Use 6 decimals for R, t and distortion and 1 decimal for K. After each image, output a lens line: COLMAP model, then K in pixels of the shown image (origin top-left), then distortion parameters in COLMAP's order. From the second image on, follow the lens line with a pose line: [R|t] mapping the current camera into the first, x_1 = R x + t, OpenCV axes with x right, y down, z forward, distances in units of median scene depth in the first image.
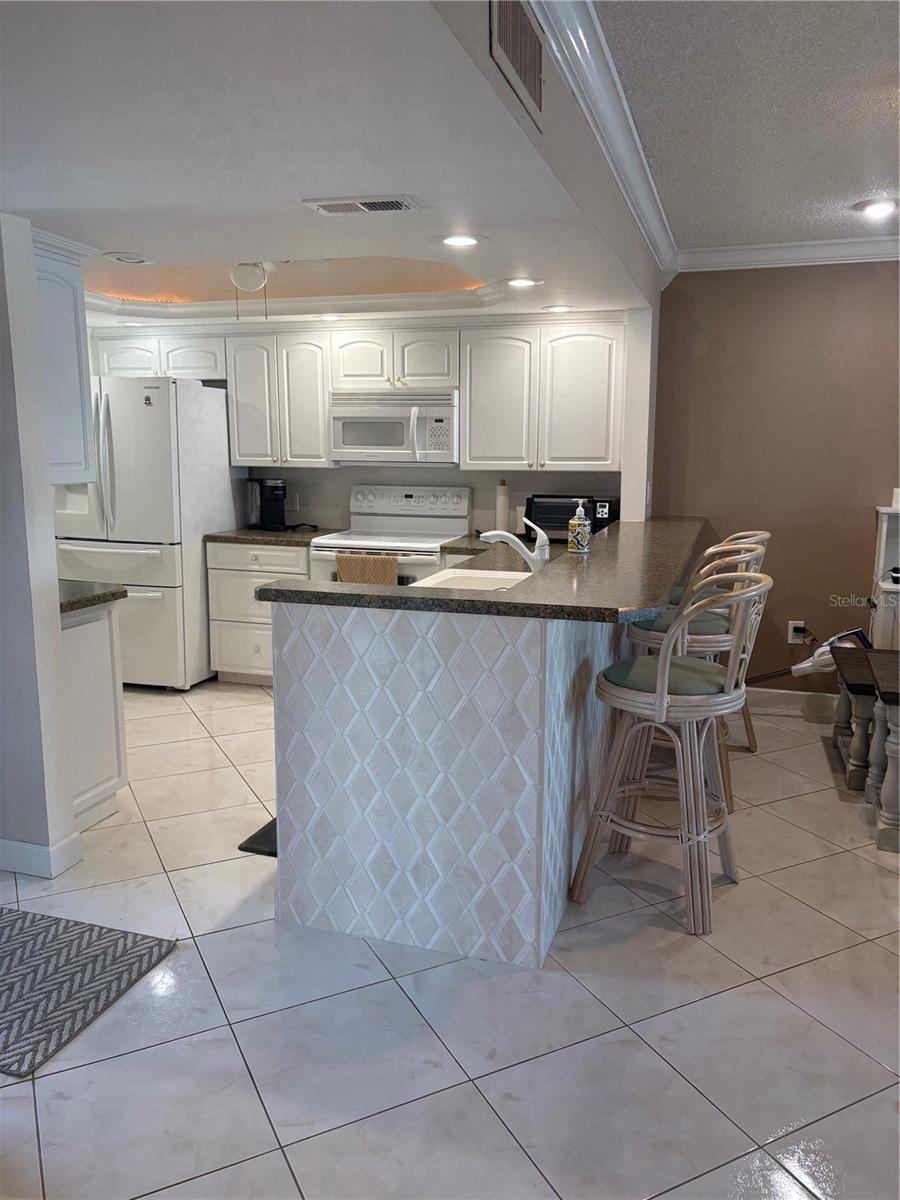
lens RADIAL K [[905.5, 0, 451.9], [0, 905.5, 591.5], [0, 0, 1]] dist [0.048033, -0.045421]
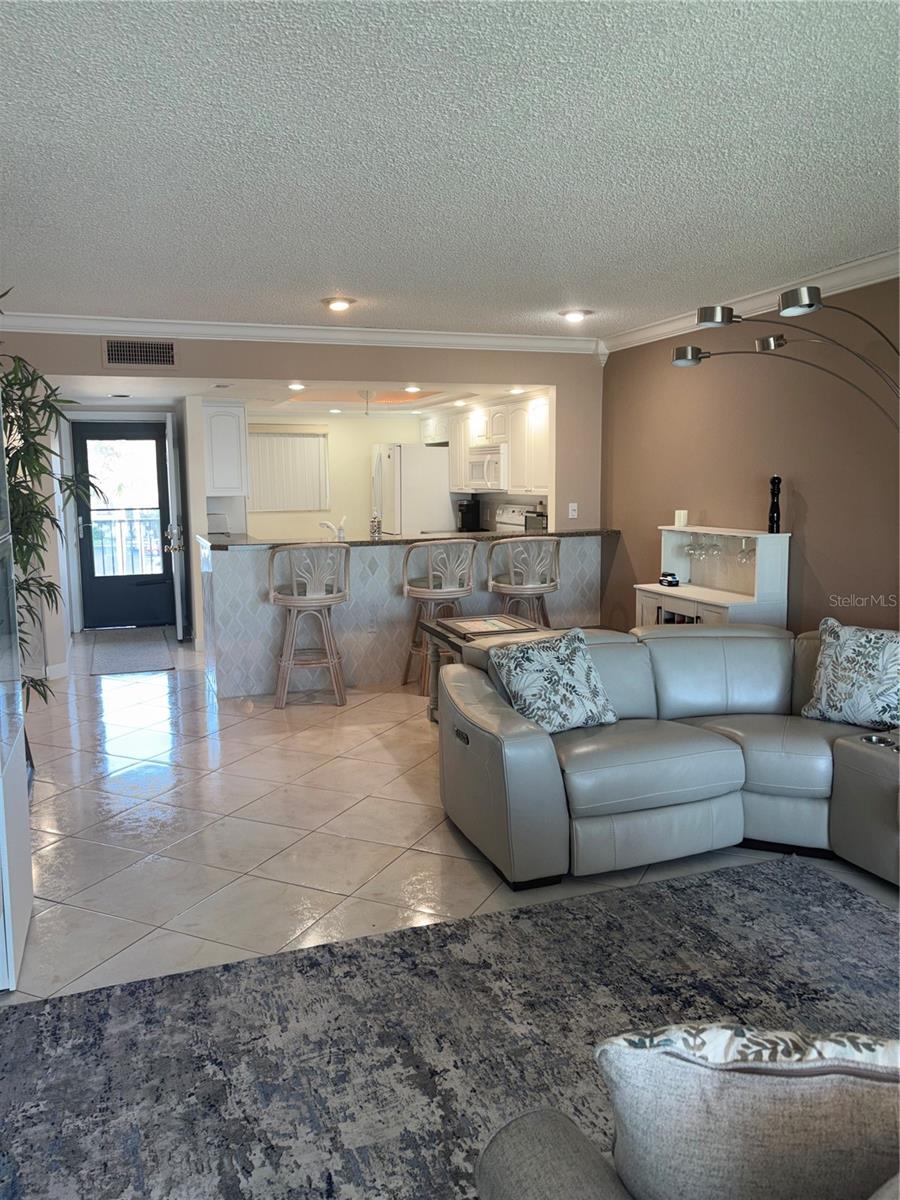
lens RADIAL K [[905.5, 0, 450.3], [0, 905.5, 591.1], [0, 0, 1]] dist [0.048033, -0.045421]
pose [[0.608995, 0.088955, -0.788170, 1.157927], [-0.114575, 0.993135, 0.023559, 0.004684], [0.784855, 0.075957, 0.615006, -0.013925]]
